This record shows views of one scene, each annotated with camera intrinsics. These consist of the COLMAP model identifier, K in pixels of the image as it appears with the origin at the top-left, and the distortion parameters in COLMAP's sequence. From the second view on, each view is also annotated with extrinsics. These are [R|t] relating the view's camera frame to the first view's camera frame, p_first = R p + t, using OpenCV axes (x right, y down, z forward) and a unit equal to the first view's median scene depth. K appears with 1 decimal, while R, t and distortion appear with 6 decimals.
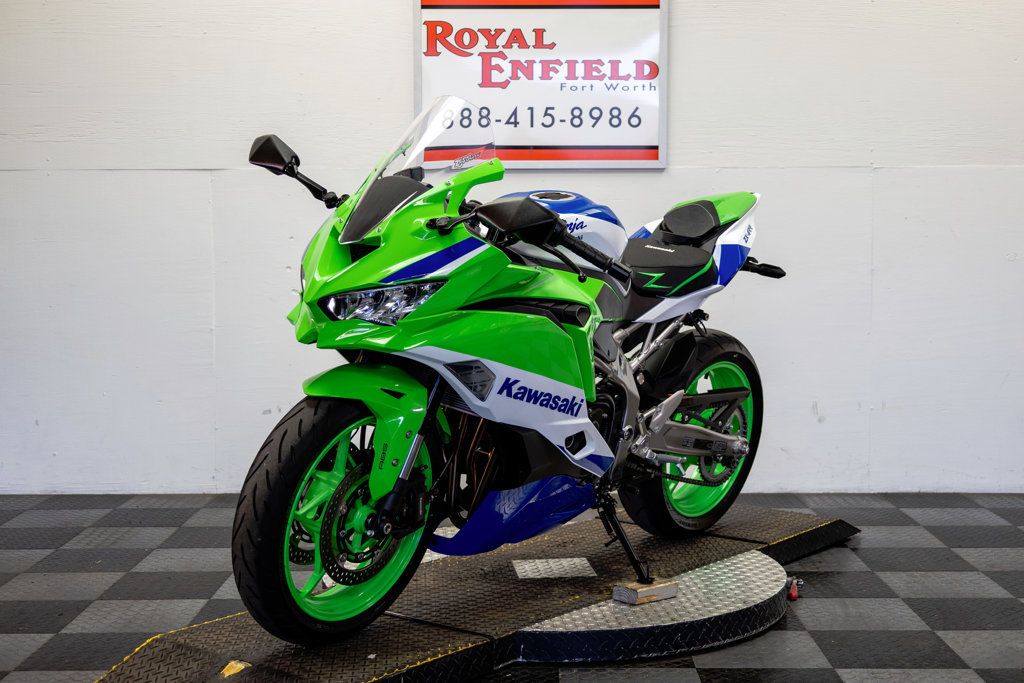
lens RADIAL K [[1487.8, 0, 517.3], [0, 1487.8, 342.3], [0, 0, 1]] dist [0.031983, 0.000000]
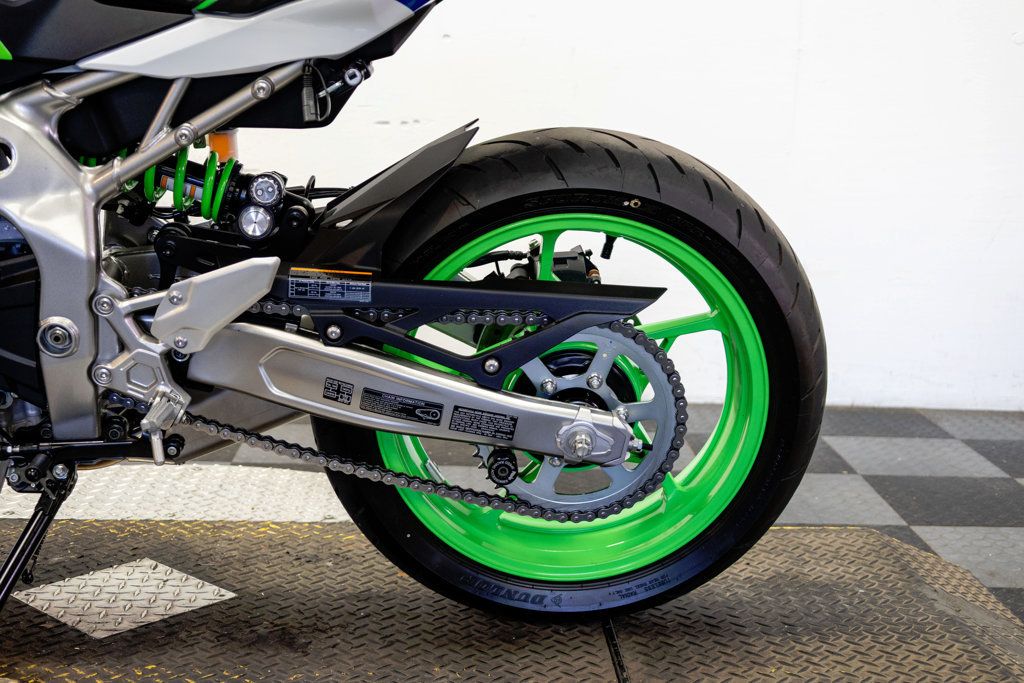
lens RADIAL K [[1487.8, 0, 501.2], [0, 1487.8, 341.0], [0, 0, 1]] dist [0.031983, 0.000000]
pose [[0.998542, 0.027044, 0.046714, 0.089733], [-0.031682, 0.994324, 0.101563, 0.012634], [-0.043702, -0.102895, 0.993732, 0.380598]]
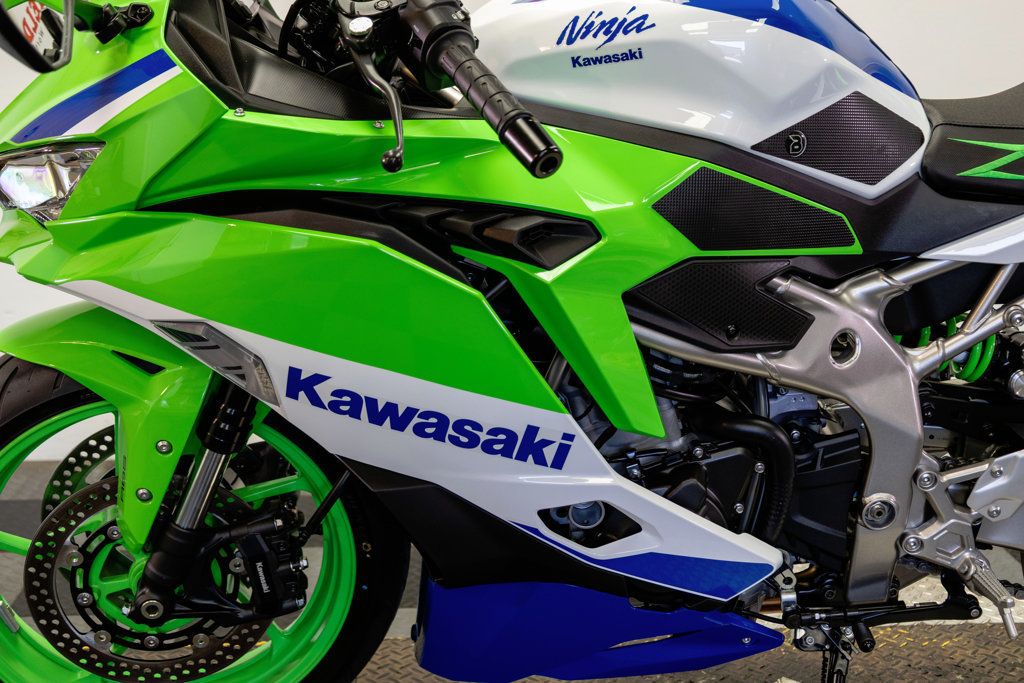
lens RADIAL K [[1487.8, 0, 518.2], [0, 1487.8, 342.5], [0, 0, 1]] dist [0.031983, 0.000000]
pose [[0.997421, -0.008537, 0.071256, -0.077090], [-0.000825, 0.991471, 0.130325, -0.029046], [-0.071761, -0.130048, 0.988907, 0.384707]]
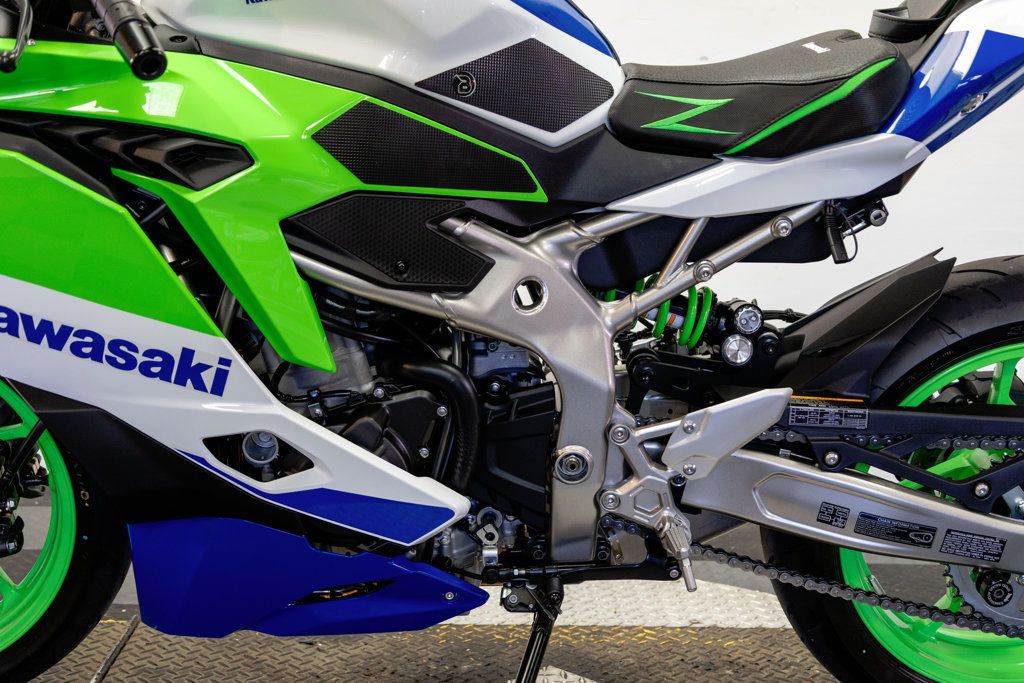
lens RADIAL K [[1487.8, 0, 513.3], [0, 1487.8, 336.5], [0, 0, 1]] dist [0.031983, 0.000000]
pose [[0.998991, 0.024365, 0.037720, -0.007080], [-0.026610, 0.997831, 0.060202, 0.000387], [-0.036172, -0.061145, 0.997473, 0.374790]]
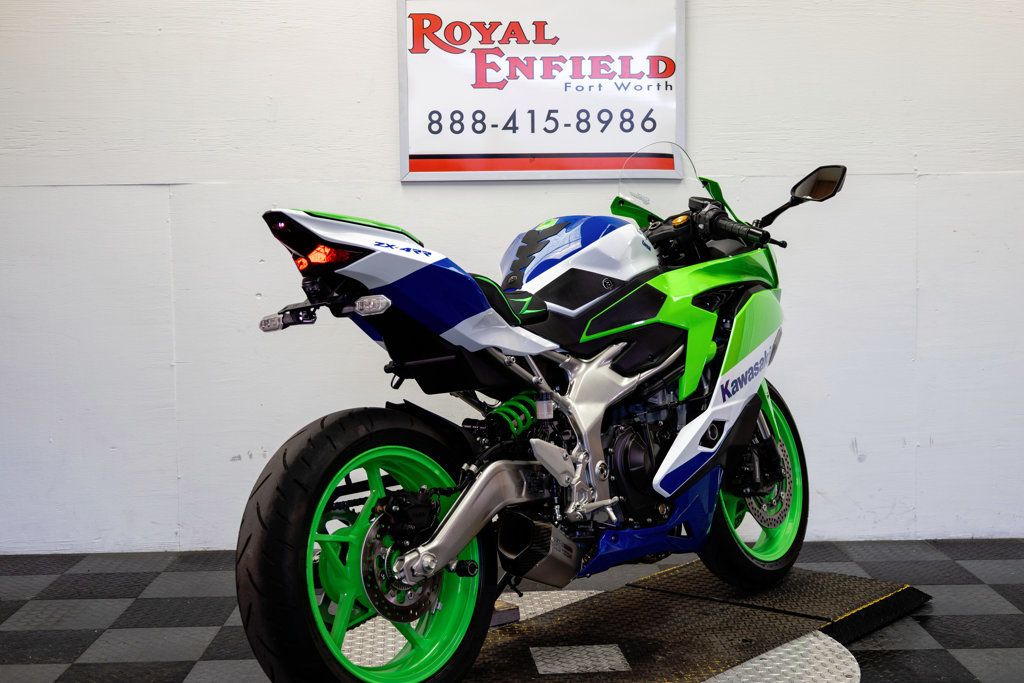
lens RADIAL K [[1487.8, 0, 515.0], [0, 1487.8, 346.8], [0, 0, 1]] dist [0.031983, 0.000000]
pose [[0.999773, -0.012151, 0.017499, -0.017863], [0.012124, 0.999925, 0.001685, -0.019118], [-0.017518, -0.001473, 0.999845, 0.116465]]
